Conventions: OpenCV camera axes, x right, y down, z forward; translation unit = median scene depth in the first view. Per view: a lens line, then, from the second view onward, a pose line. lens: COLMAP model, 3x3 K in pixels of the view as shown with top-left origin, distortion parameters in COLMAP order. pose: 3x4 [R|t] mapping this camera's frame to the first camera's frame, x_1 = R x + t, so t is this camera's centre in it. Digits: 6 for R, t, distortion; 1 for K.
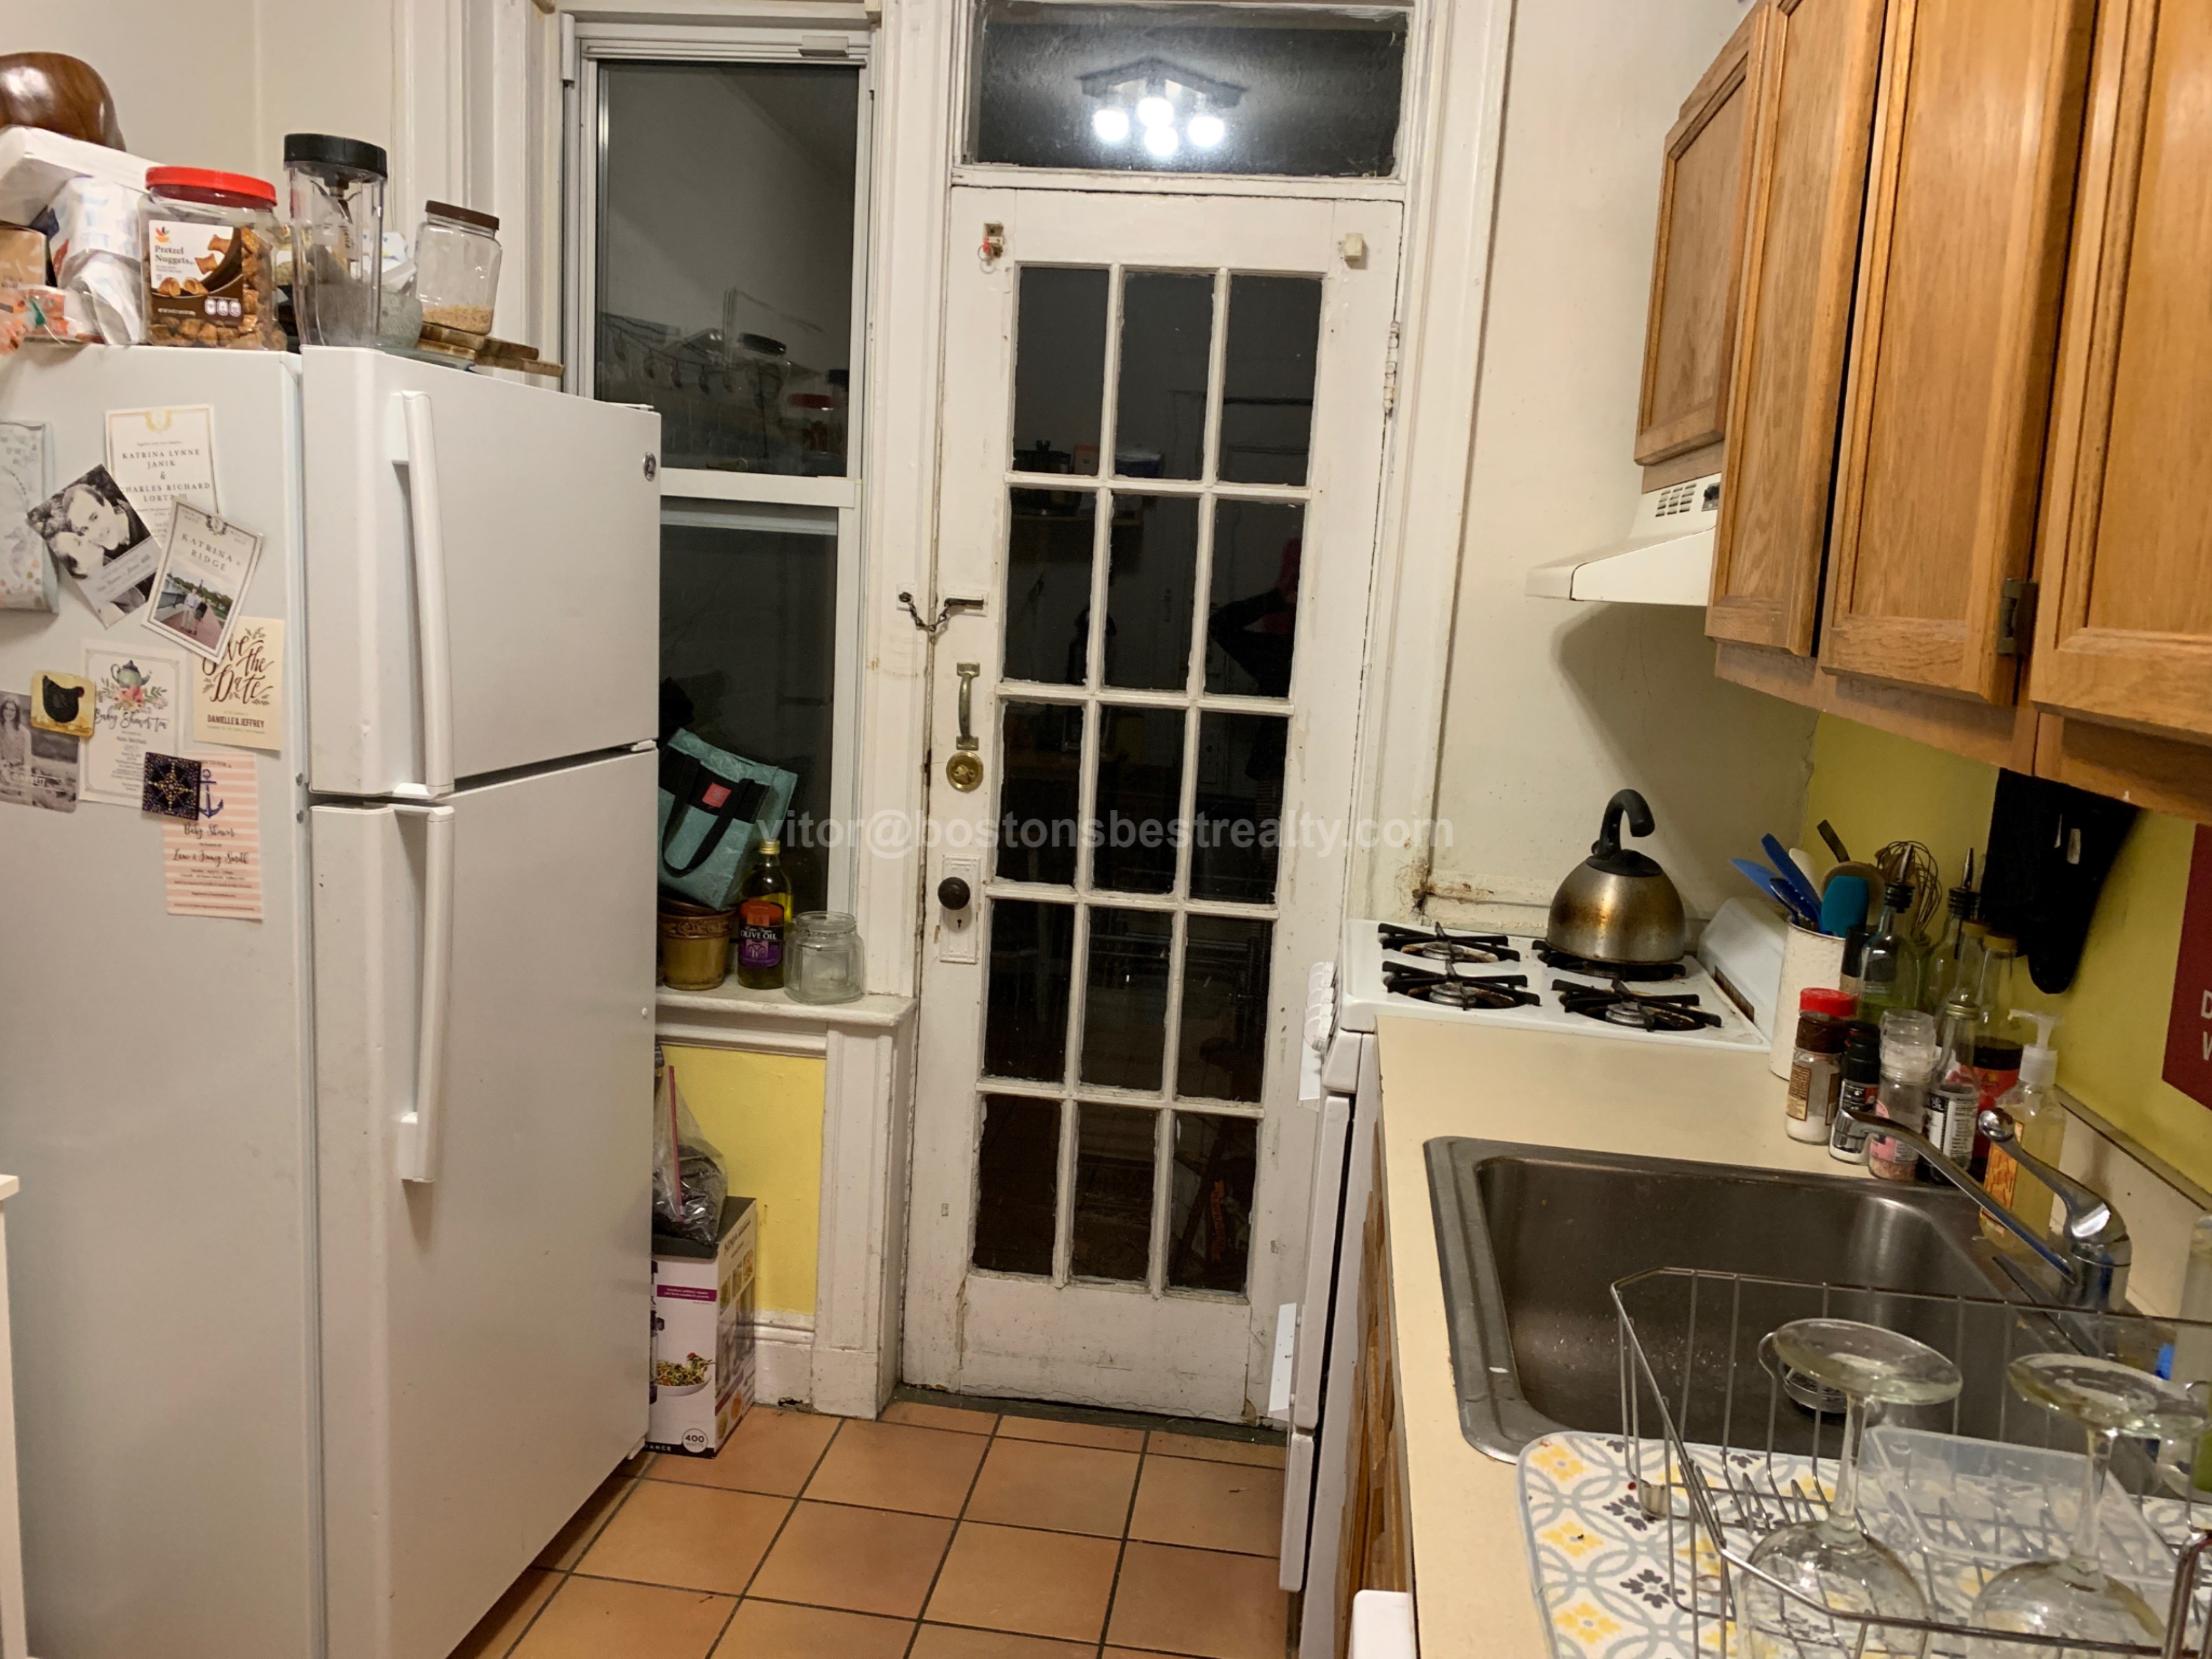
lens RADIAL K [[1698.0, 0, 1107.9], [0, 1698.0, 840.4], [0, 0, 1]] dist [0.045860, -0.031893]
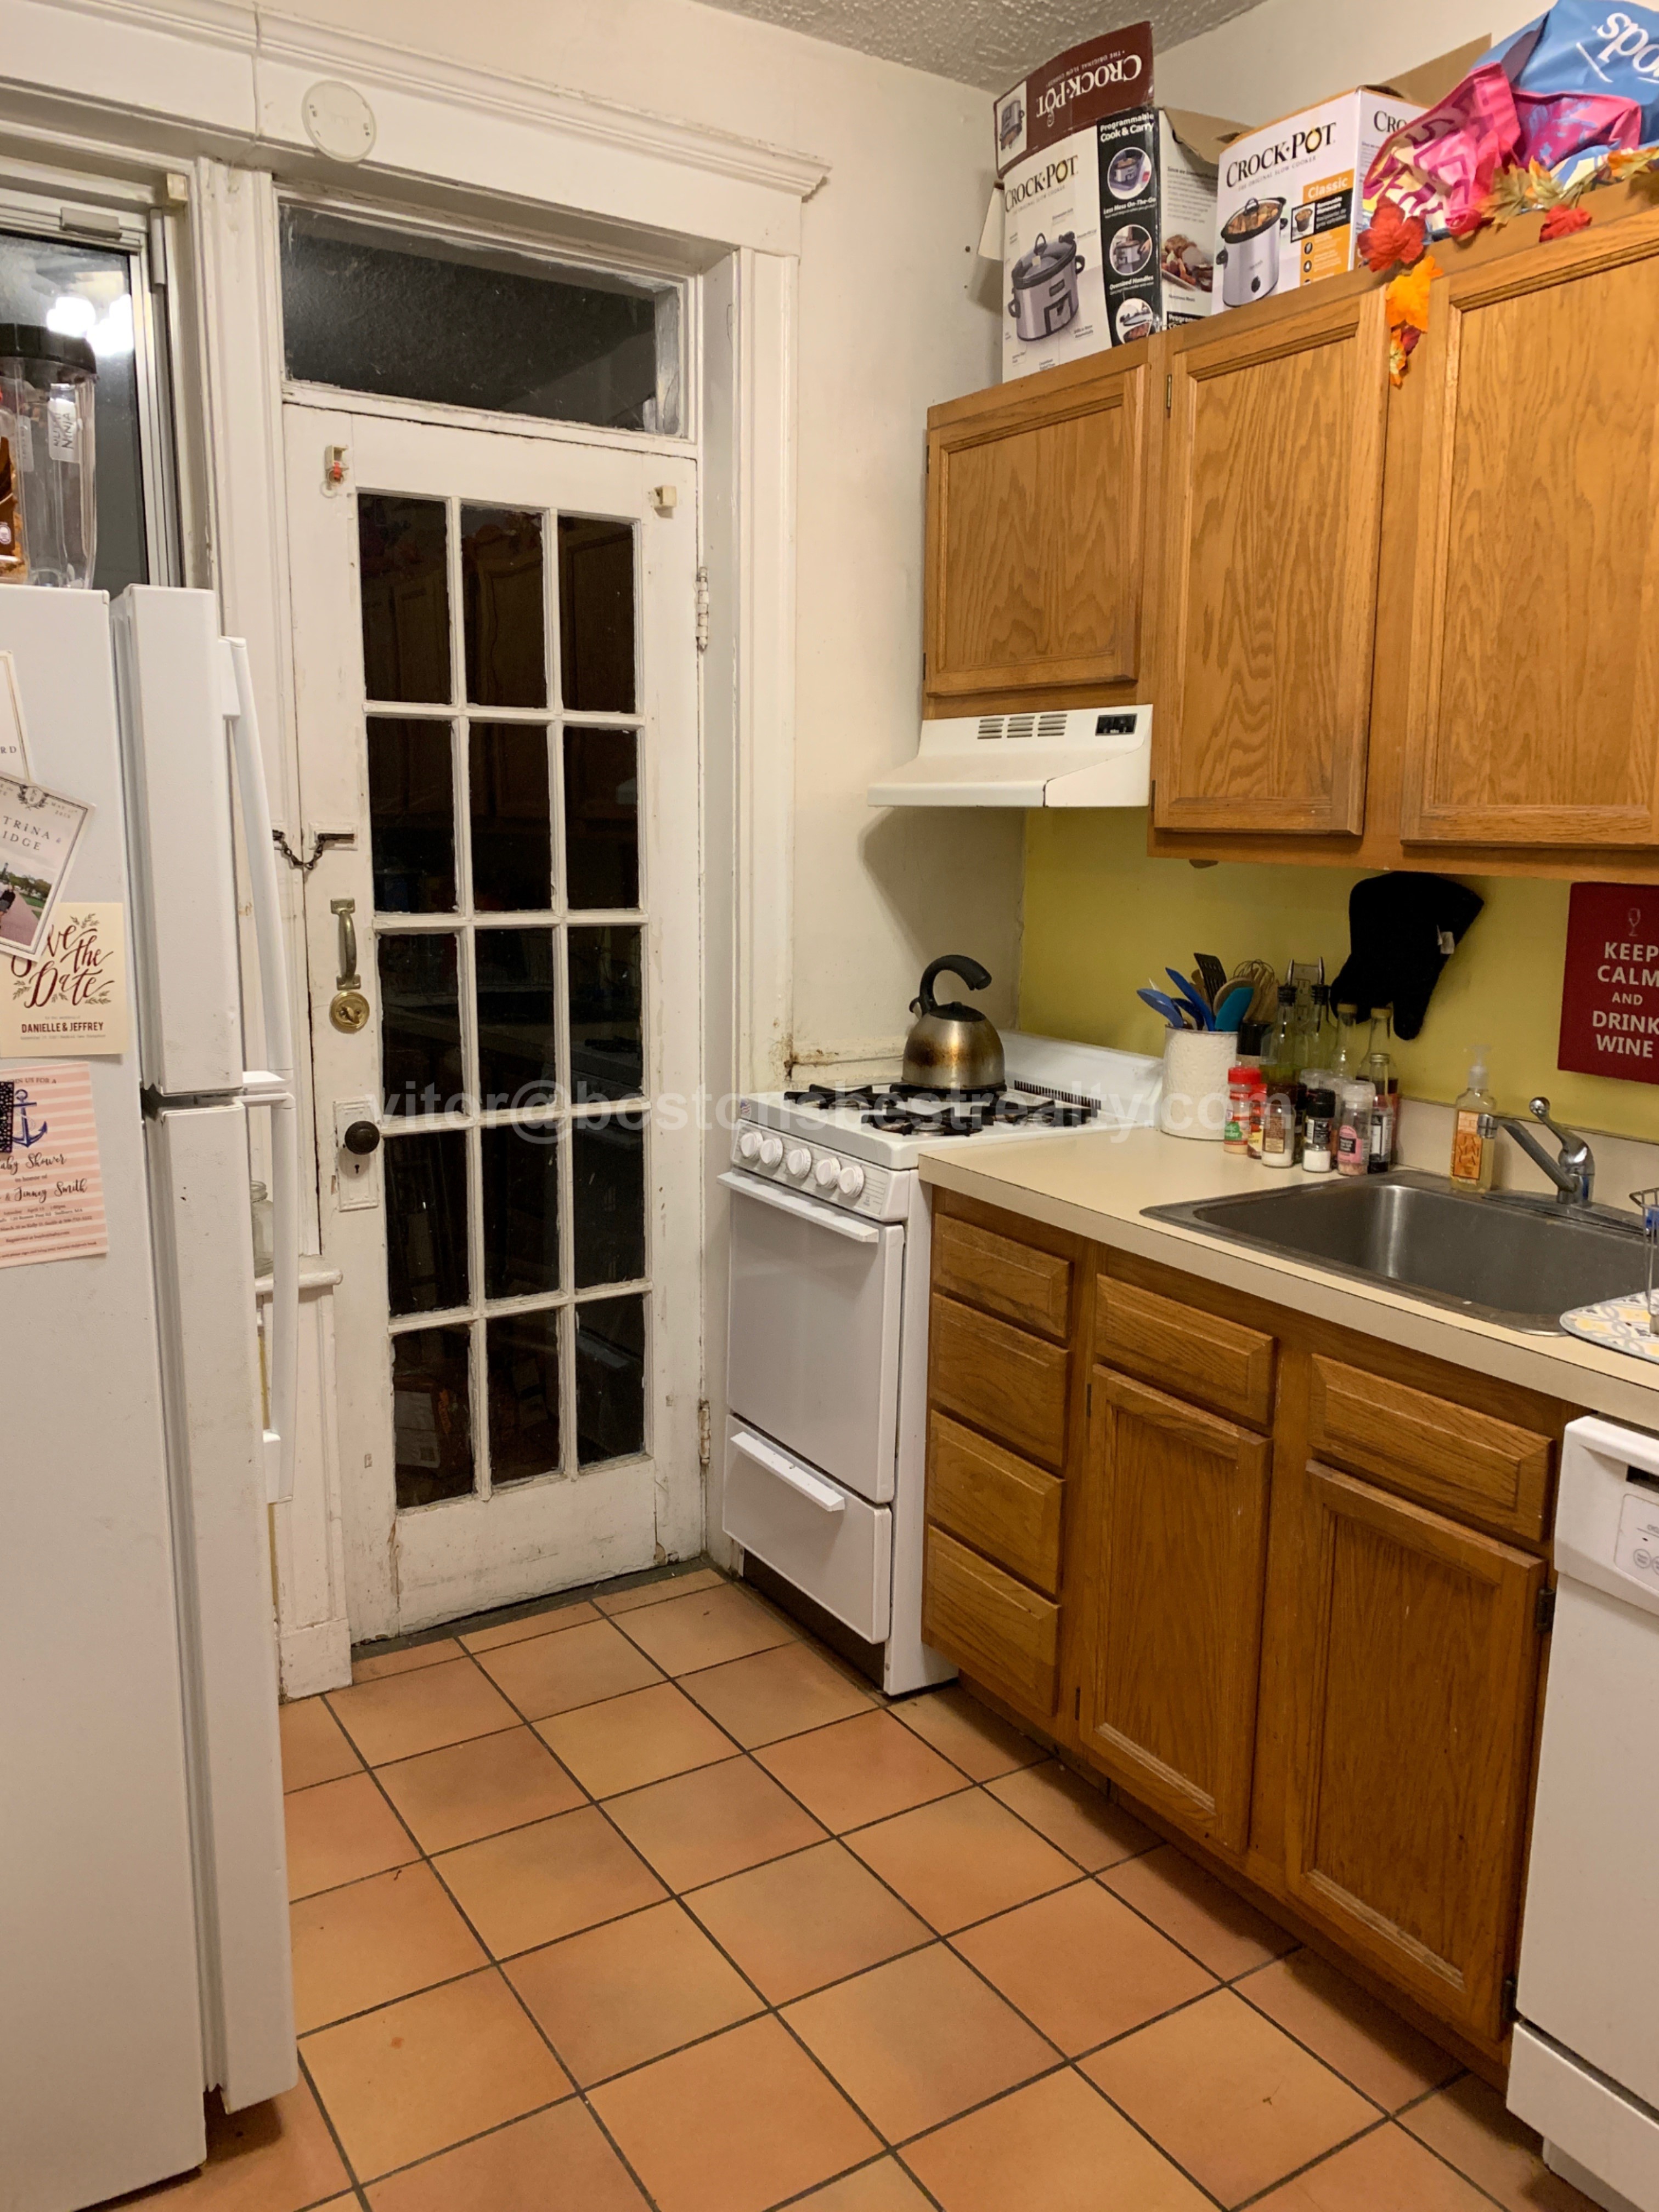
lens RADIAL K [[1698.0, 0, 837.4], [0, 1698.0, 1105.2], [0, 0, 1]] dist [0.045860, -0.031893]
pose [[0.762735, -0.159943, 0.626621, -0.514541], [0.135608, 0.986949, 0.086850, -0.036117], [-0.632334, 0.018731, 0.774470, 0.069141]]
